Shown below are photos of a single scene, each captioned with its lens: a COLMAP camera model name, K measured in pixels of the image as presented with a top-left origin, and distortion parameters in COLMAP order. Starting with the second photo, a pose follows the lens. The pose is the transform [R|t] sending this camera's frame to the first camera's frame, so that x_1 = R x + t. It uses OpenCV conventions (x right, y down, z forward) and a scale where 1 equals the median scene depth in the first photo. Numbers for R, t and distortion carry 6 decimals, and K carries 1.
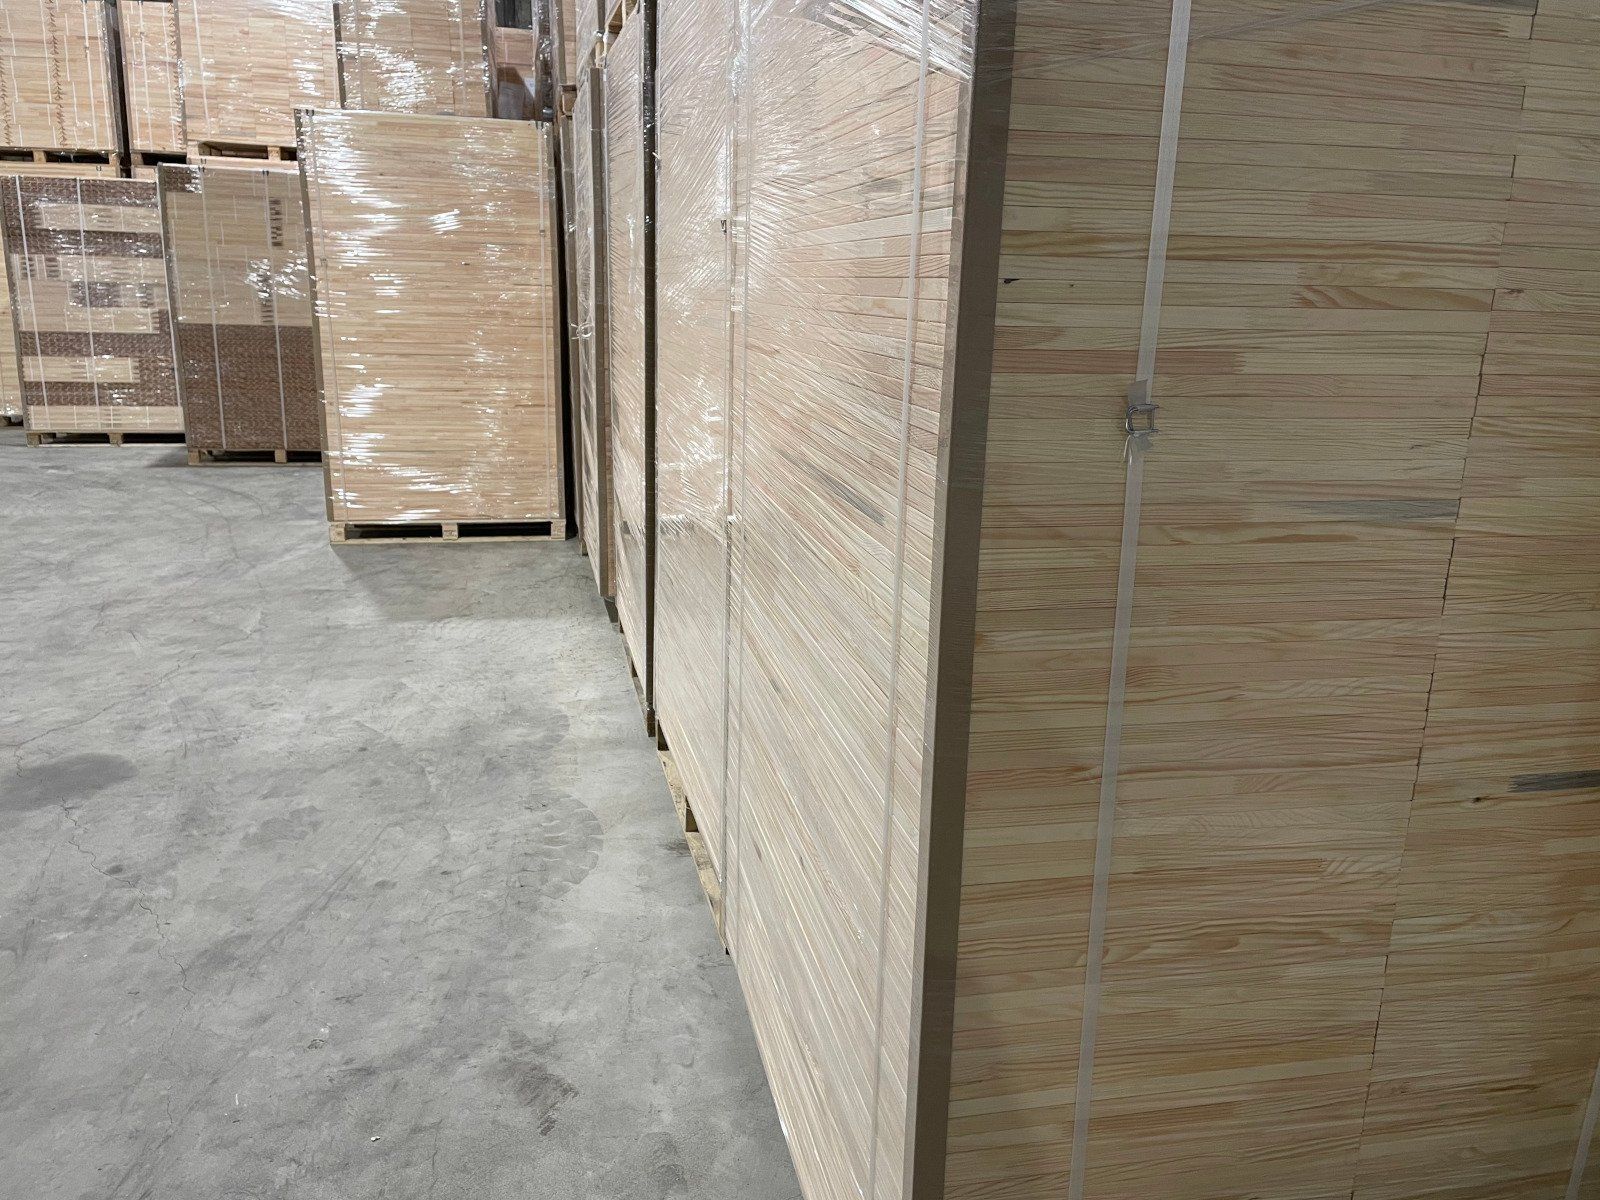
lens RADIAL K [[1222.5, 0, 800.0], [0, 1222.5, 600.0], [0, 0, 1]] dist [0.137329, -0.110362]
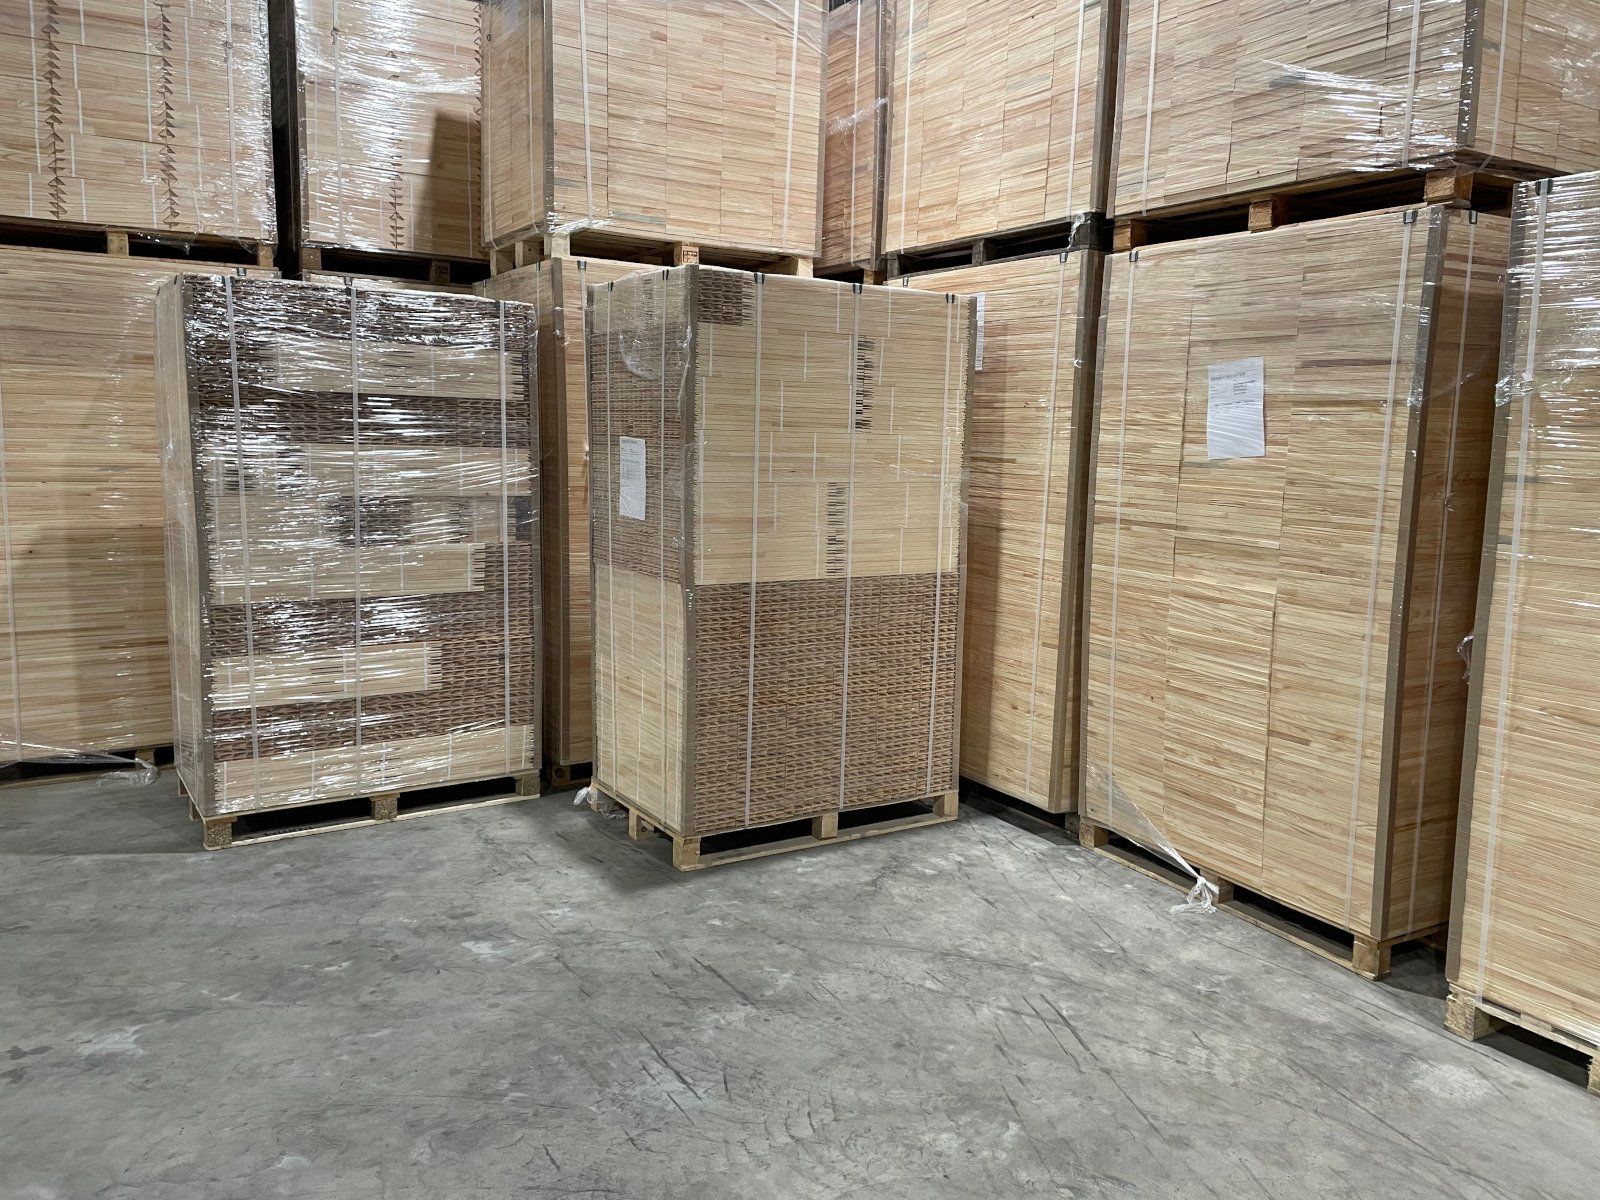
lens RADIAL K [[1222.5, 0, 800.0], [0, 1222.5, 600.0], [0, 0, 1]] dist [0.137329, -0.110362]
pose [[0.942170, -0.049229, 0.331501, -0.551562], [0.082672, 0.992724, -0.087543, -0.153072], [-0.324780, 0.109886, 0.939385, 0.490255]]
